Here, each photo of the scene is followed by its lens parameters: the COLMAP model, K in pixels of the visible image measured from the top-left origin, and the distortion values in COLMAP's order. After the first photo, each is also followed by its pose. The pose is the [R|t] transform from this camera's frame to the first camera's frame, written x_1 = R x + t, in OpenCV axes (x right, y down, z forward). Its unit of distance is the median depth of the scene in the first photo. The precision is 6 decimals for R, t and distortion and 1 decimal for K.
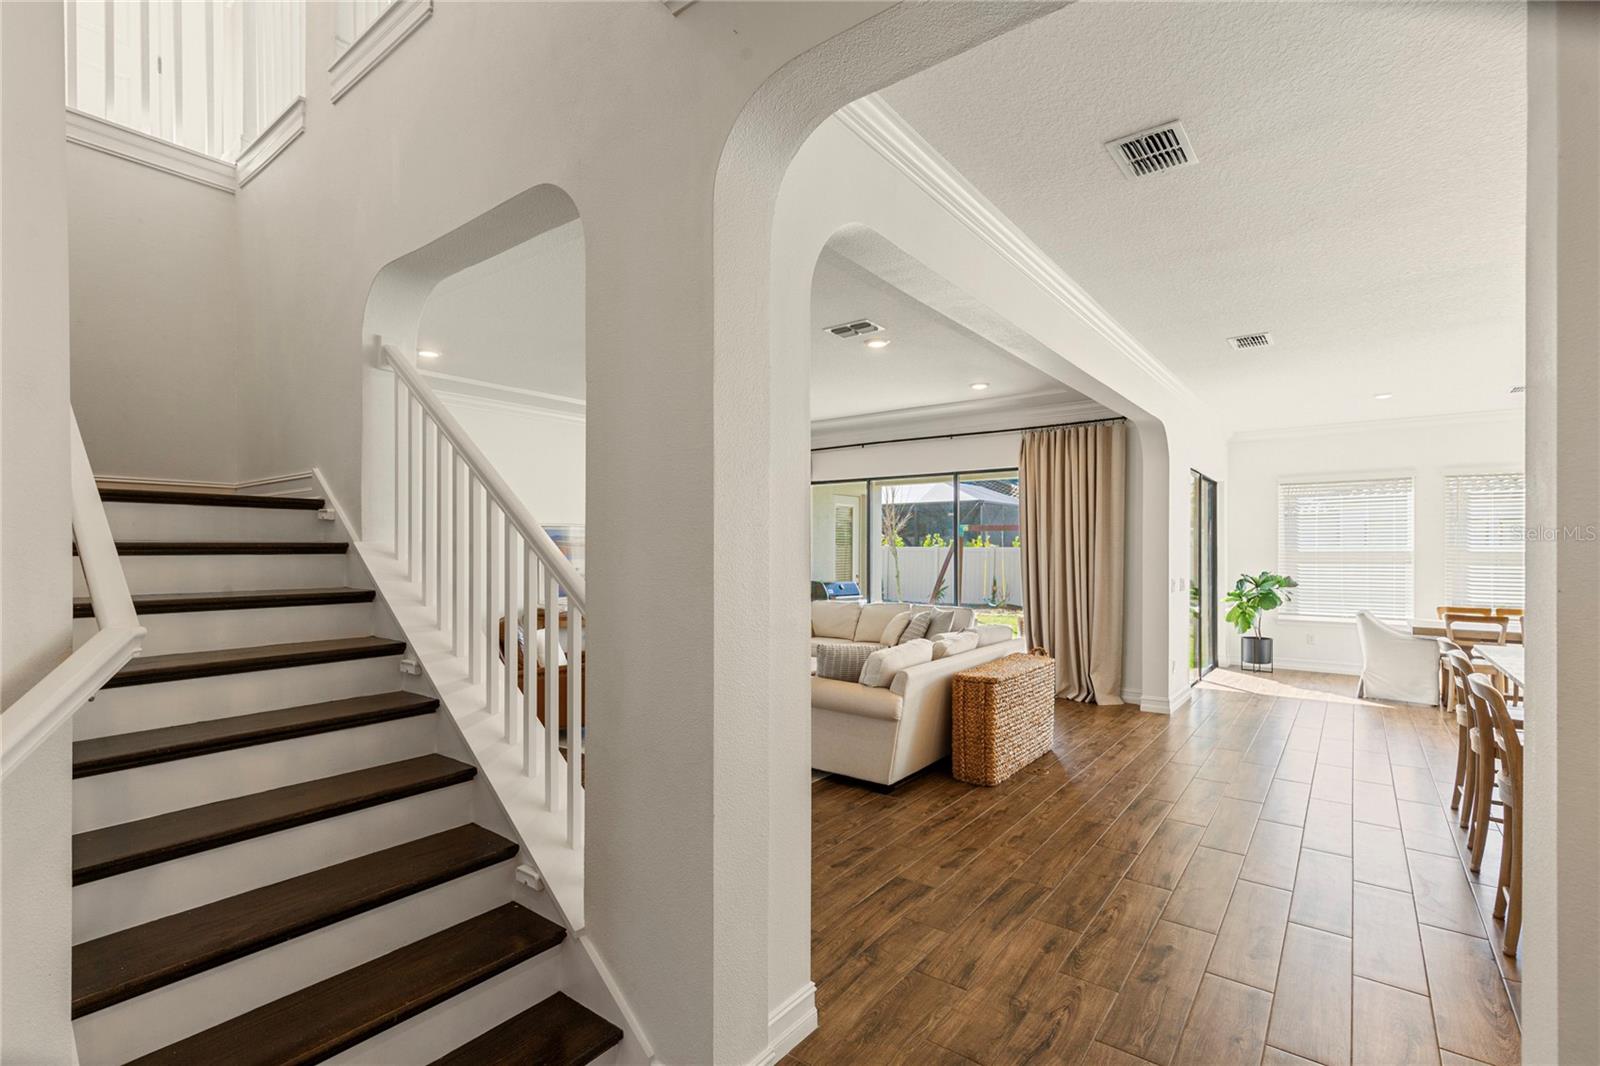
lens RADIAL K [[731.1, 0, 795.9], [0, 731.1, 538.1], [0, 0, 1]] dist [0.001689, 0.000539]
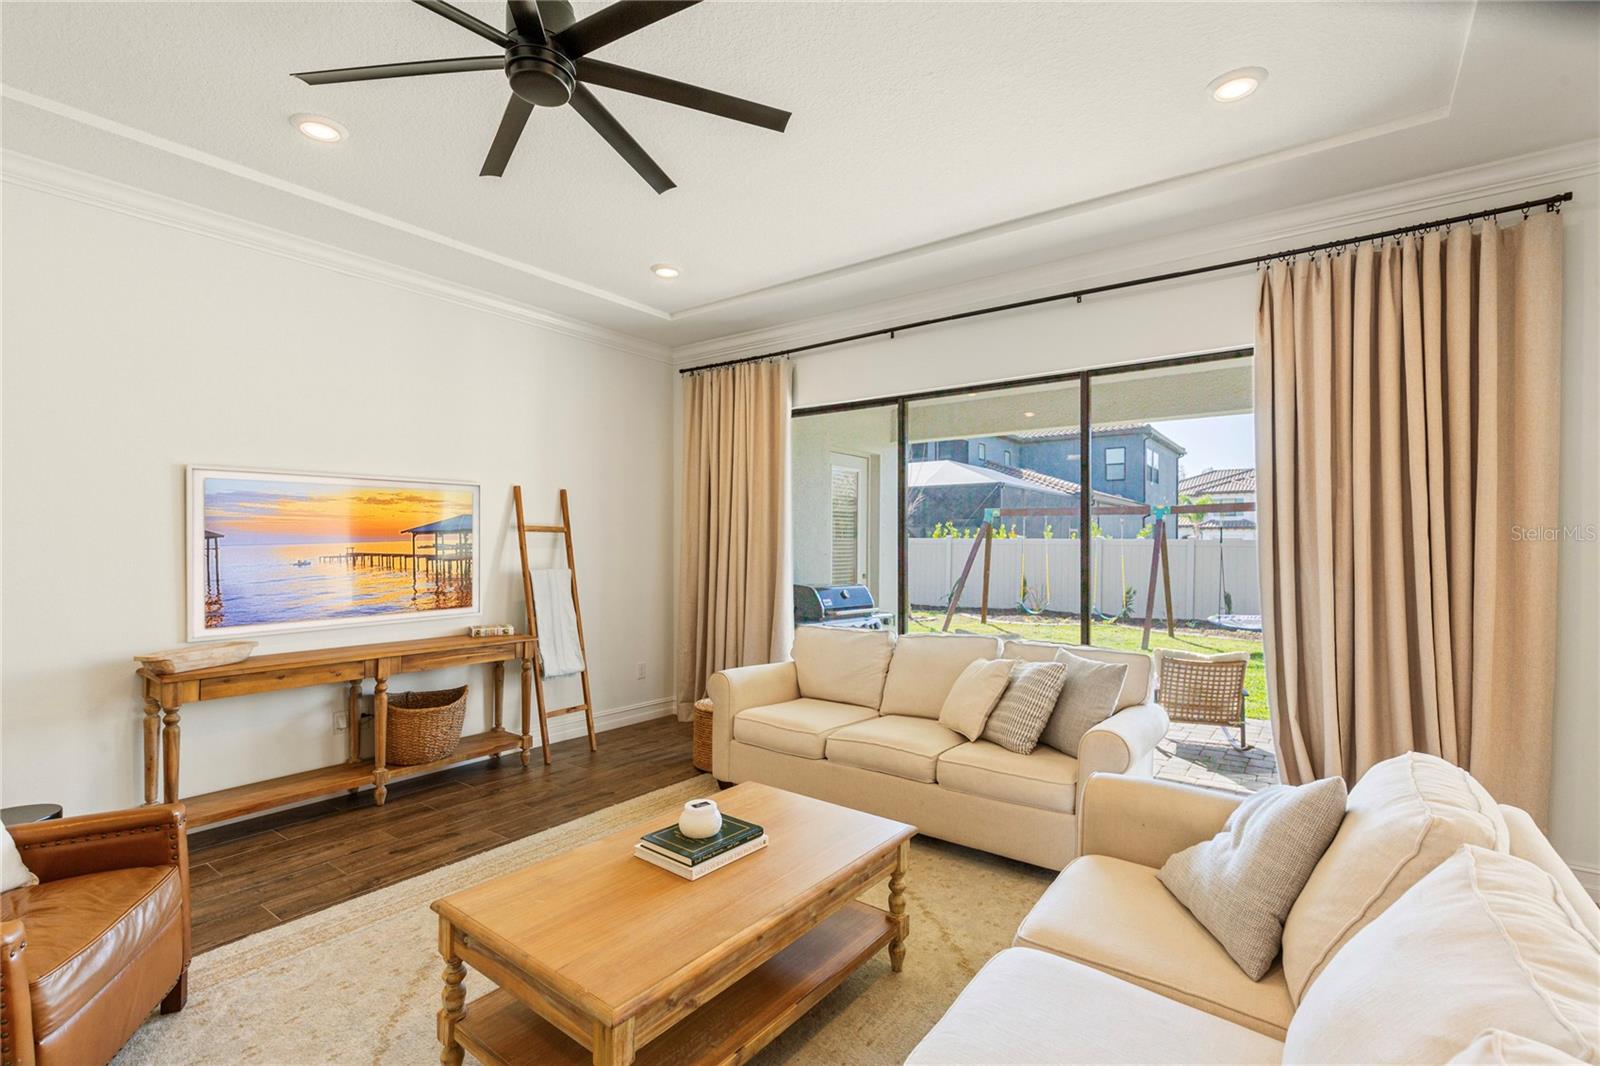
lens RADIAL K [[731.1, 0, 795.9], [0, 731.1, 538.1], [0, 0, 1]] dist [0.001689, 0.000539]
pose [[0.999789, 0.004770, 0.019977, 0.012947], [-0.004902, 0.999967, 0.006541, 0.022299], [-0.019945, -0.006638, 0.999779, 0.551609]]
